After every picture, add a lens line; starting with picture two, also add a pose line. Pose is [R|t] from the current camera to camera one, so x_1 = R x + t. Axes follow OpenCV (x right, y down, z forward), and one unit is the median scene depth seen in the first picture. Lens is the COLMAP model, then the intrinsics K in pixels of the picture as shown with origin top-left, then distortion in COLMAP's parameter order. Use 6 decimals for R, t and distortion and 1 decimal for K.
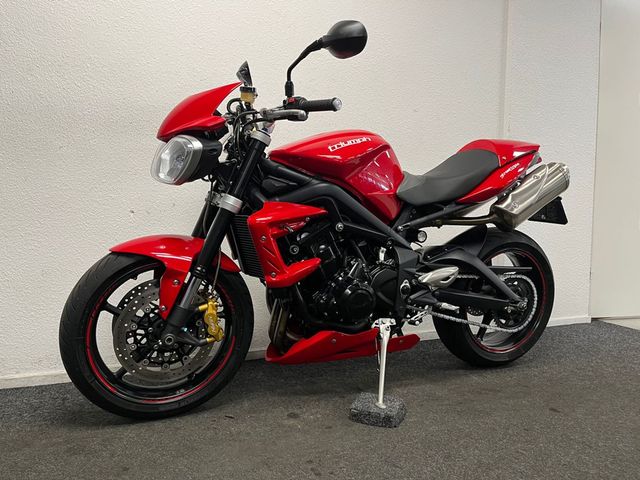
lens RADIAL K [[480.9, 0, 320.0], [0, 480.9, 240.0], [0, 0, 1]] dist [-0.001350, 0.000395]
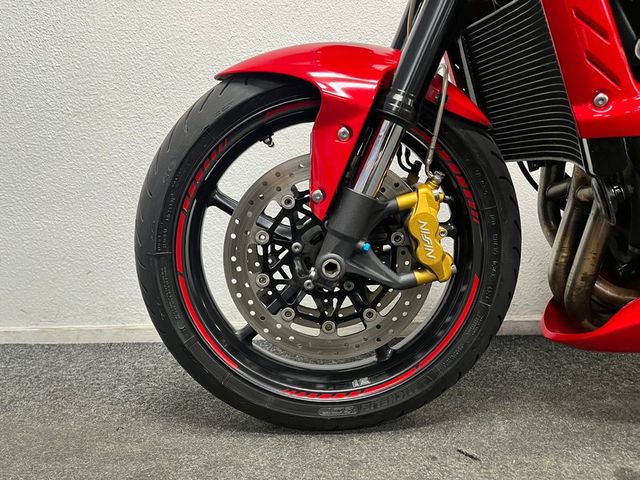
lens RADIAL K [[488.8, 0, 320.0], [0, 488.8, 240.0], [0, 0, 1]] dist [0.053635, 0.000573]
pose [[0.906222, 0.009373, -0.422698, -0.123276], [0.008663, 0.999133, 0.040727, 0.154444], [0.422713, -0.040569, 0.905355, 0.551717]]
